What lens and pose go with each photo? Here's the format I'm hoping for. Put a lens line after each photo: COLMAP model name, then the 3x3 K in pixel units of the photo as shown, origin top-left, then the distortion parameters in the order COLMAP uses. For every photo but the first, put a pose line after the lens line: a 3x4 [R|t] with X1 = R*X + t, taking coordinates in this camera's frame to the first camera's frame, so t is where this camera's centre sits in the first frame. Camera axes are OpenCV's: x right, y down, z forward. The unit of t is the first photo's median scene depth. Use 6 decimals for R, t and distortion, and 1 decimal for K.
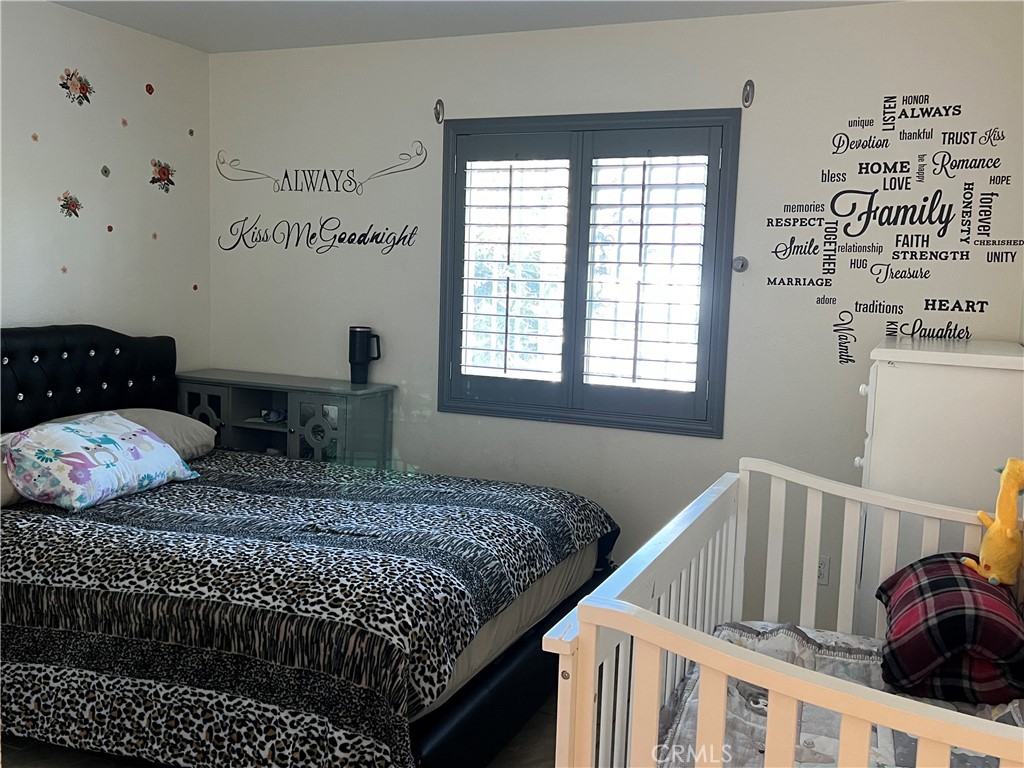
lens RADIAL K [[955.0, 0, 511.2], [0, 955.0, 383.1], [0, 0, 1]] dist [0.024164, 0.000000]
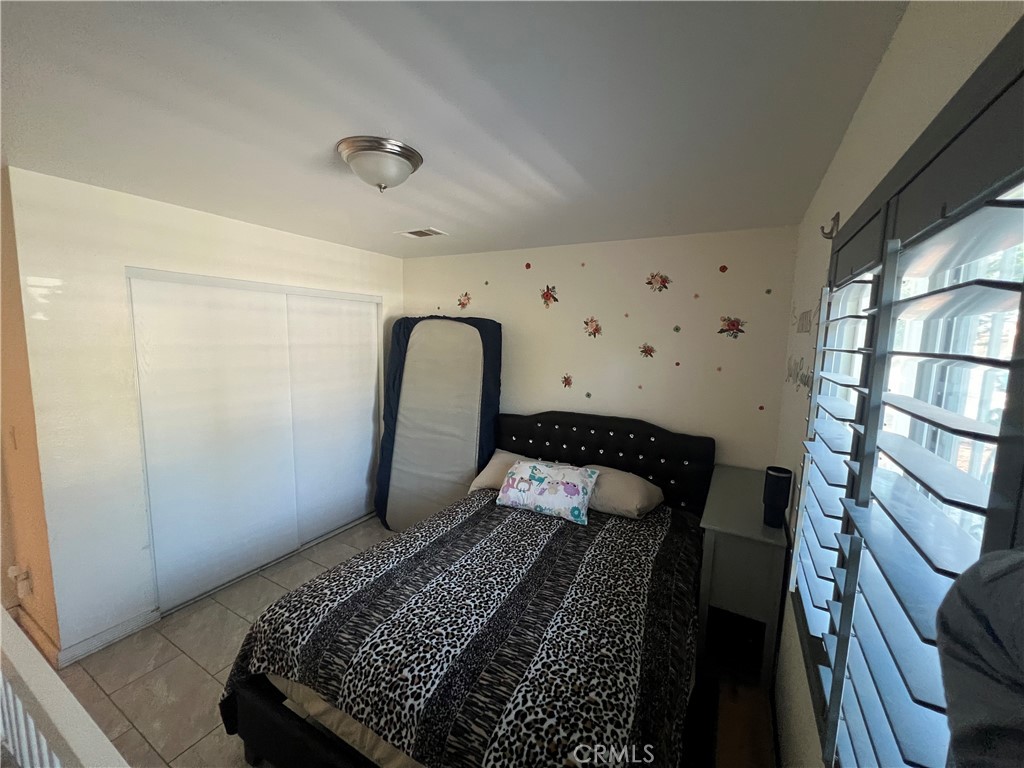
lens RADIAL K [[409.2, 0, 510.9], [0, 409.2, 384.1], [0, 0, 1]] dist [-0.000488, -0.000031]
pose [[-0.101311, 0.086035, -0.991128, 0.414567], [-0.140656, 0.985007, 0.099882, -0.224520], [0.984861, 0.149527, -0.087690, 1.131566]]
